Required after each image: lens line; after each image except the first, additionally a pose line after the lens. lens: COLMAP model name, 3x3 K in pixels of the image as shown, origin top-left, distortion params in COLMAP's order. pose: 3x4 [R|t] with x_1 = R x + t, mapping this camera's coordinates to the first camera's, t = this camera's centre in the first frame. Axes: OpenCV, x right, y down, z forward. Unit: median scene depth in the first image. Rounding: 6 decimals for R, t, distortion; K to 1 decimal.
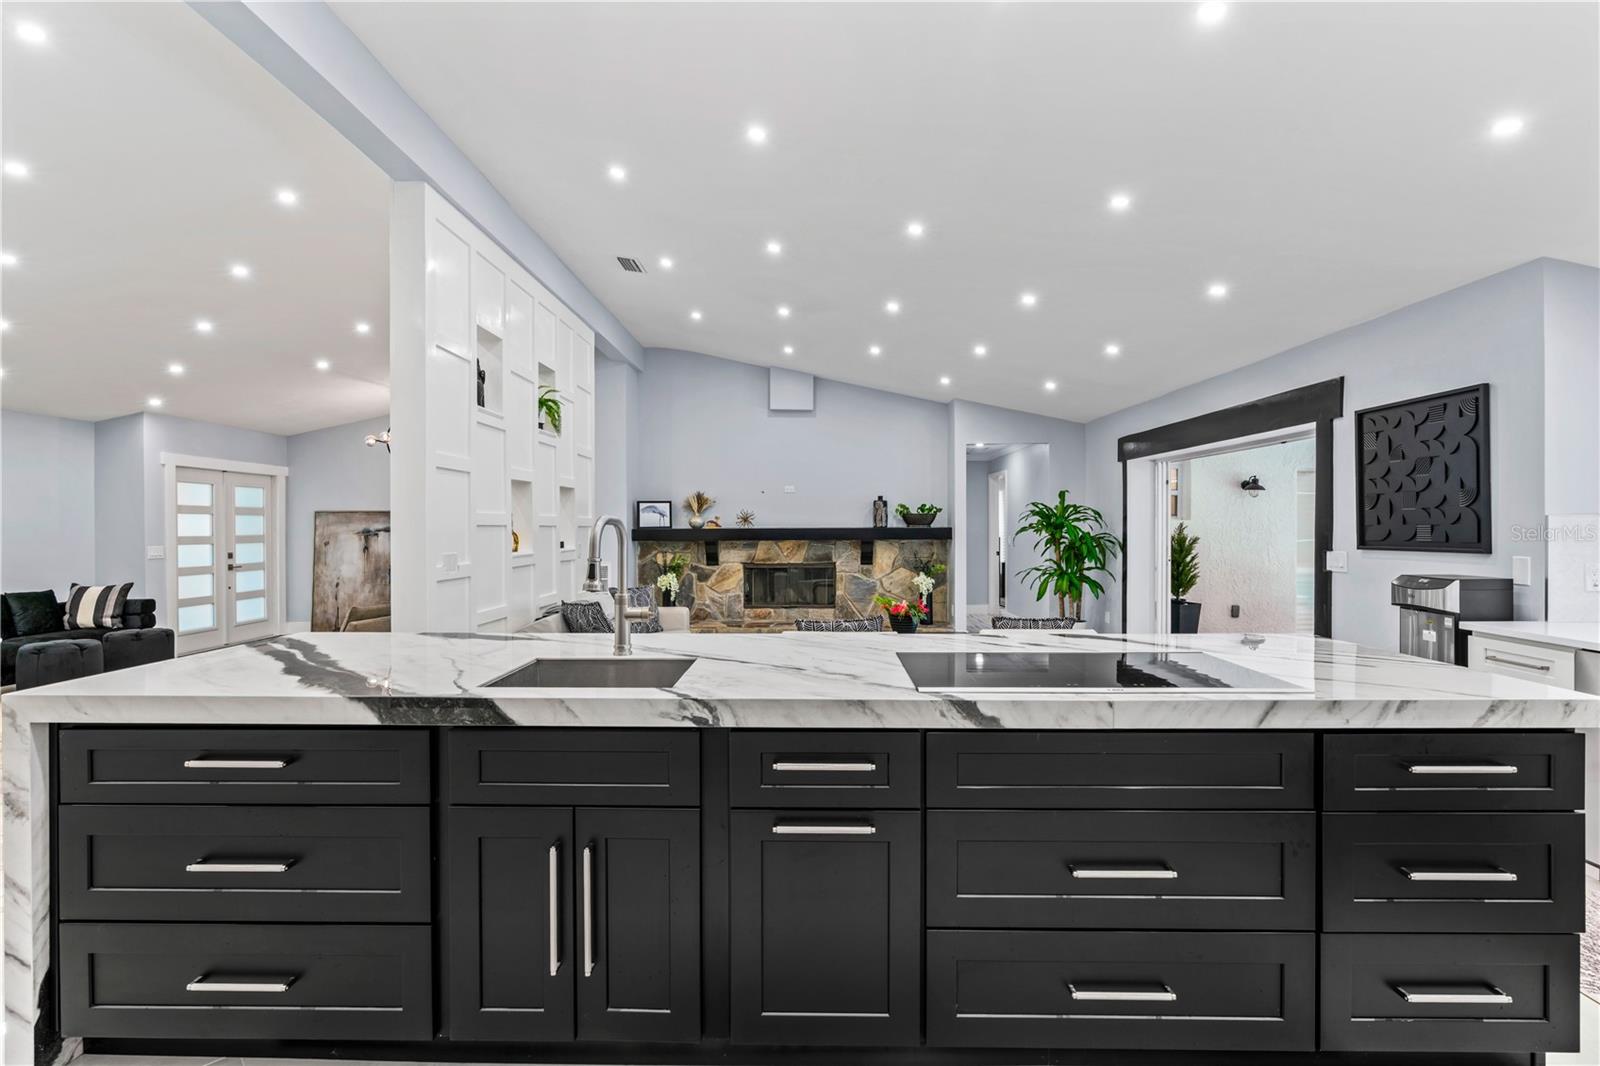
lens RADIAL K [[738.2, 0, 827.2], [0, 738.2, 536.9], [0, 0, 1]] dist [-0.010884, 0.005041]
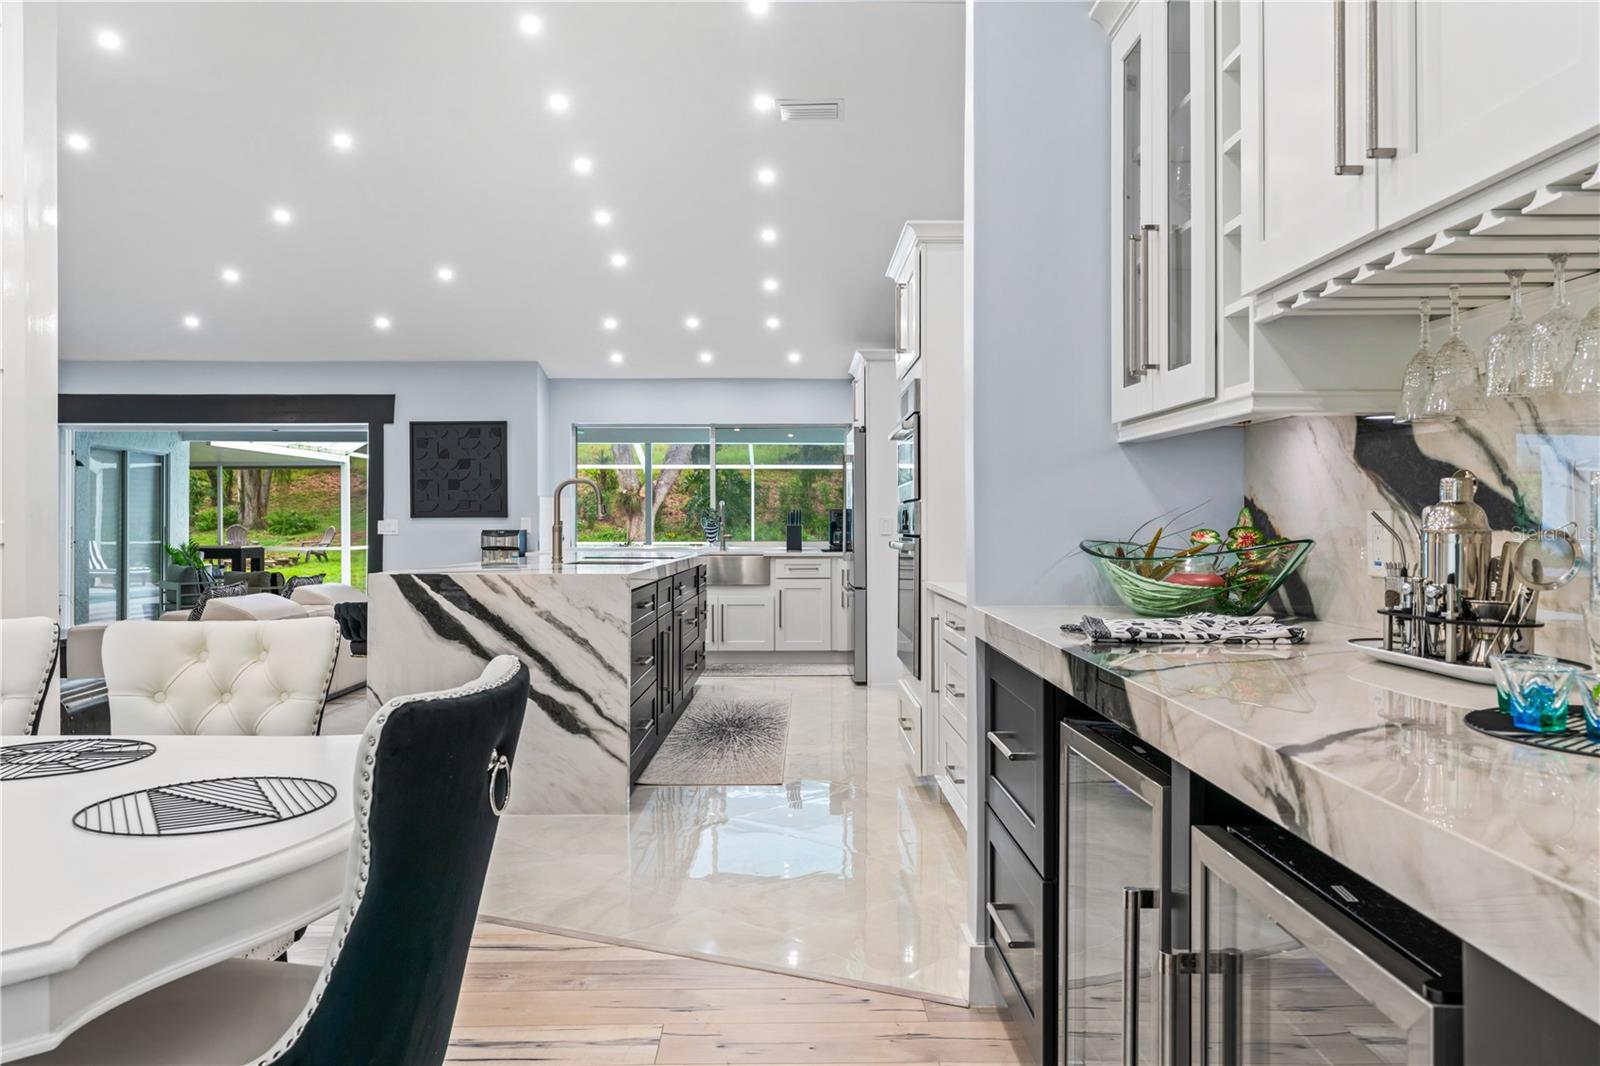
lens RADIAL K [[1138.0, 0, 808.3], [0, 1138.0, 530.3], [0, 0, 1]] dist [0.006339, 0.005538]
pose [[0.003136, -0.001632, 0.999994, -0.705242], [0.017255, 0.999850, 0.001578, 0.024181], [-0.999846, 0.017250, 0.003164, 0.098051]]
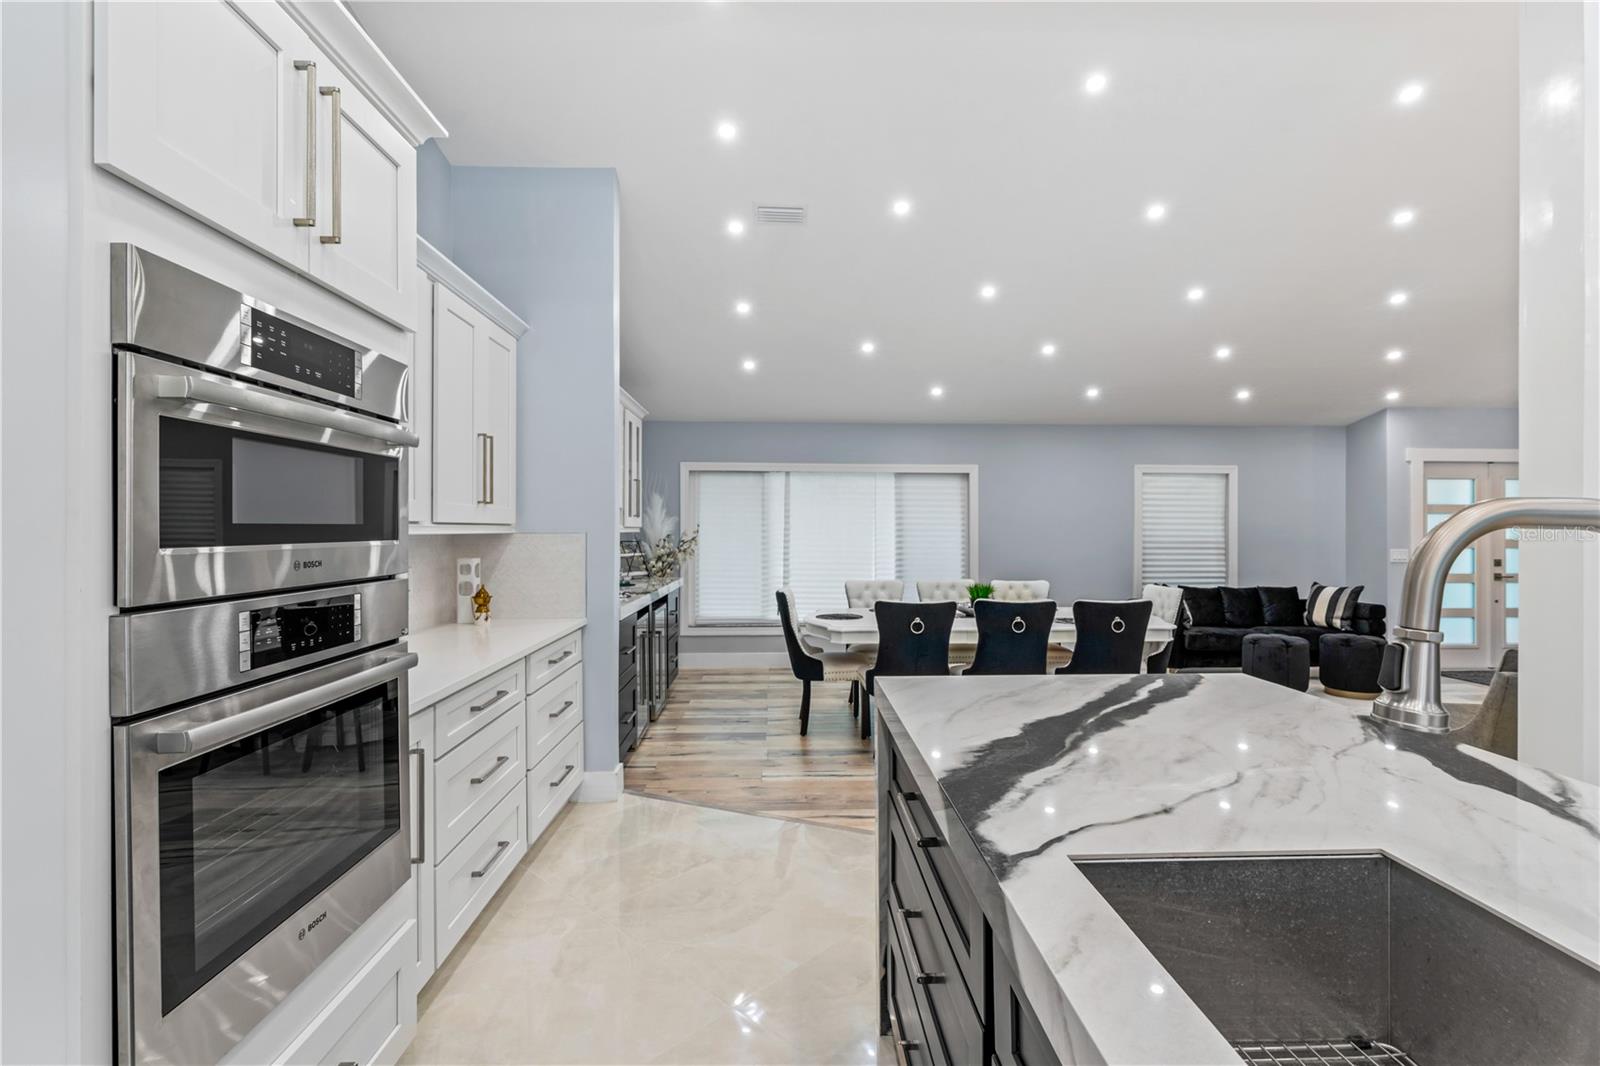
lens RADIAL K [[738.2, 0, 808.5], [0, 738.2, 526.7], [0, 0, 1]] dist [-0.010884, 0.005041]
pose [[0.027240, -0.000356, -0.999629, 0.002793], [-0.015944, 0.999873, -0.000790, -0.002146], [0.999502, 0.015959, 0.027230, 0.150392]]
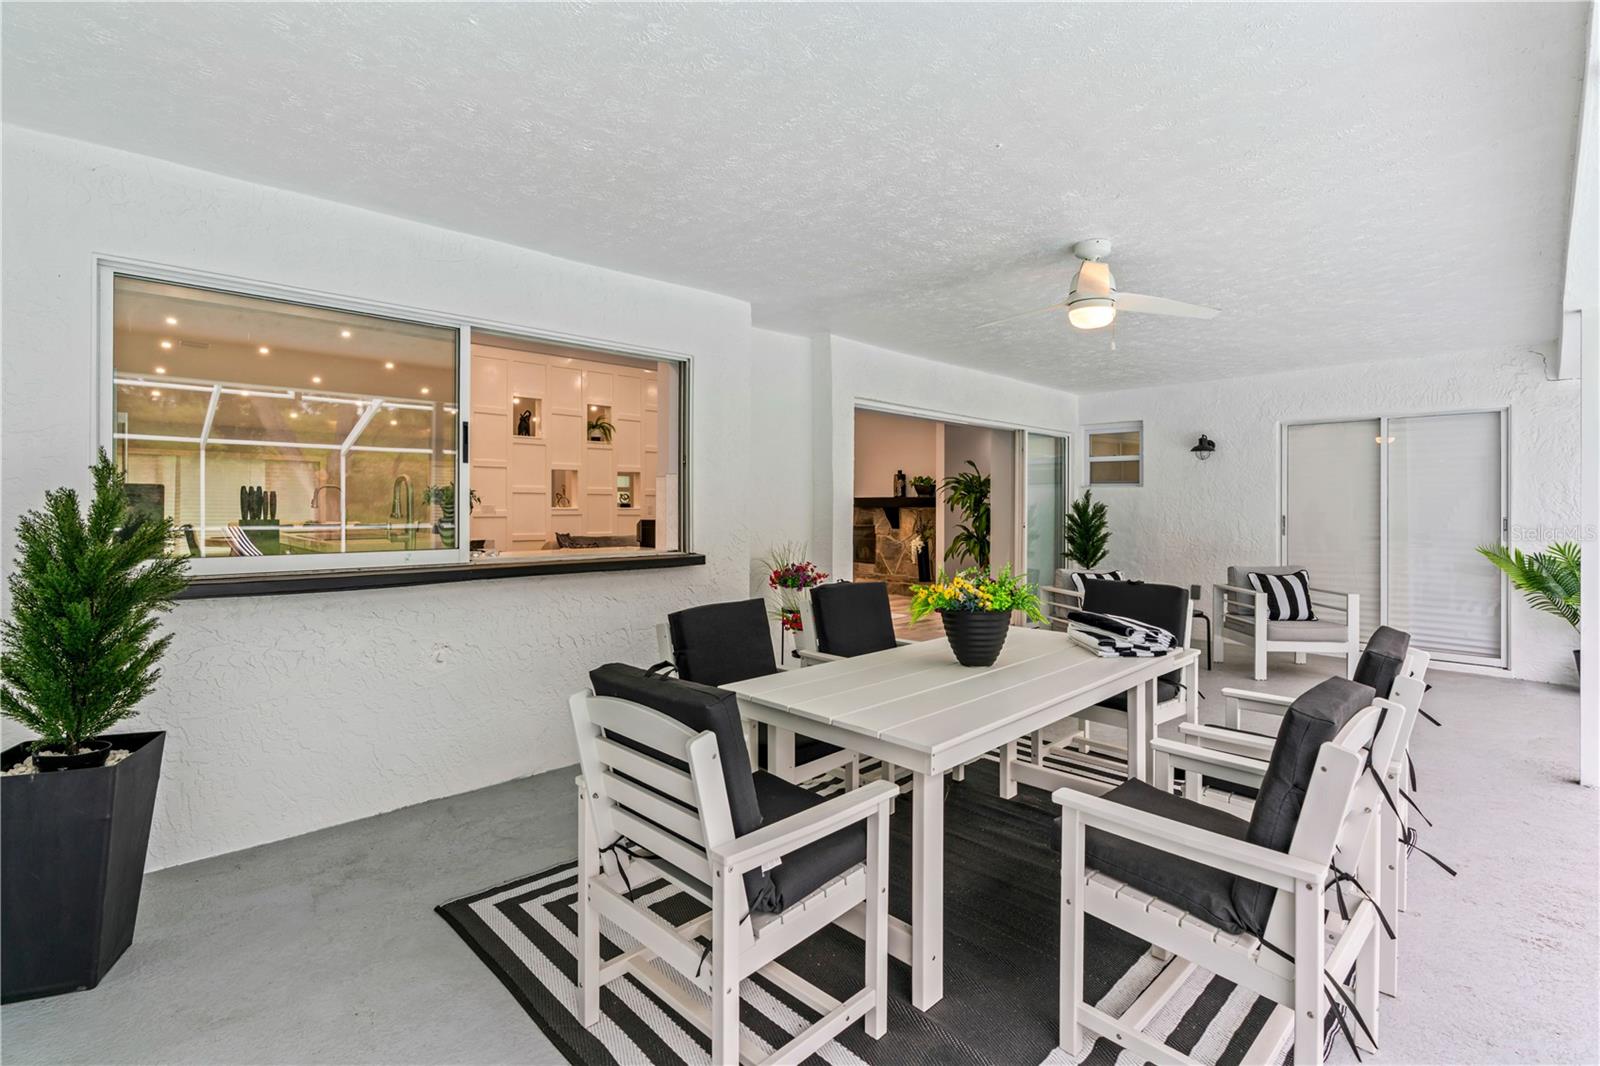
lens RADIAL K [[738.2, 0, 807.5], [0, 738.2, 506.4], [0, 0, 1]] dist [-0.010884, 0.005041]
pose [[0.696861, 0.006724, -0.717175, 0.818312], [-0.015310, 0.999868, -0.005502, 0.010686], [0.717043, 0.014814, 0.696871, 0.072231]]
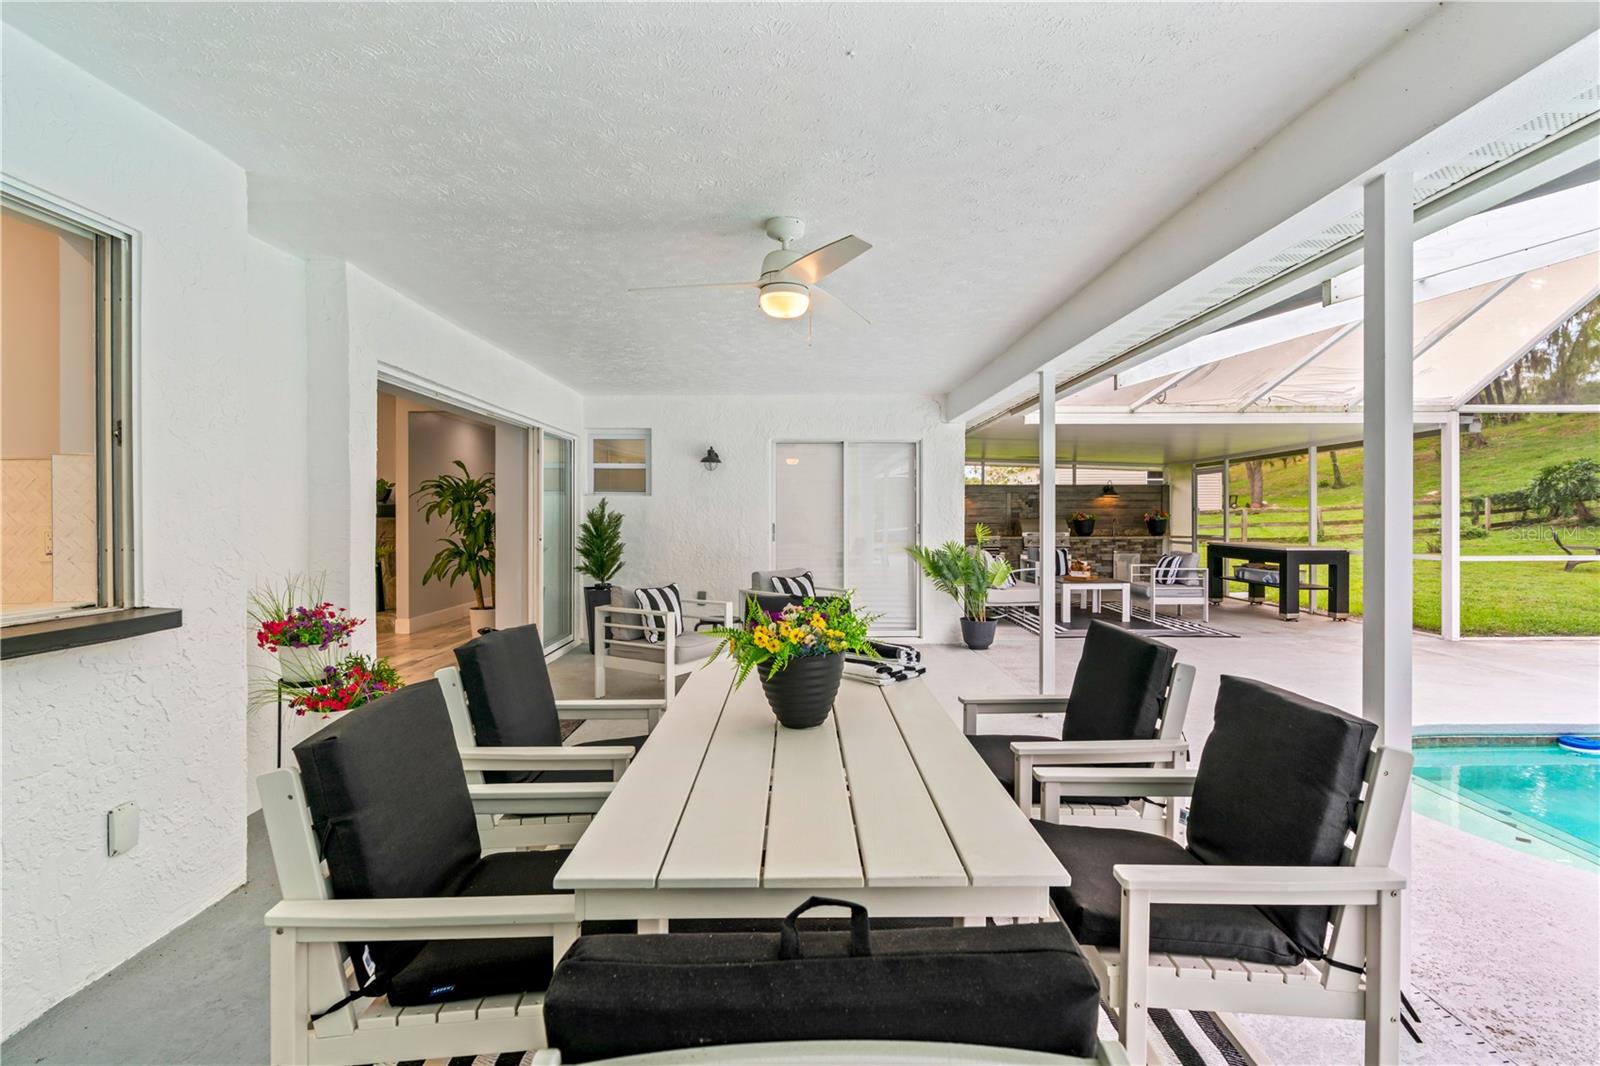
lens RADIAL K [[738.2, 0, 807.4], [0, 738.2, 521.1], [0, 0, 1]] dist [-0.010884, 0.005041]
pose [[0.999990, 0.004381, -0.000256, 0.652238], [-0.004382, 0.999974, -0.005705, 0.010392], [0.000231, 0.005707, 0.999984, 0.101218]]
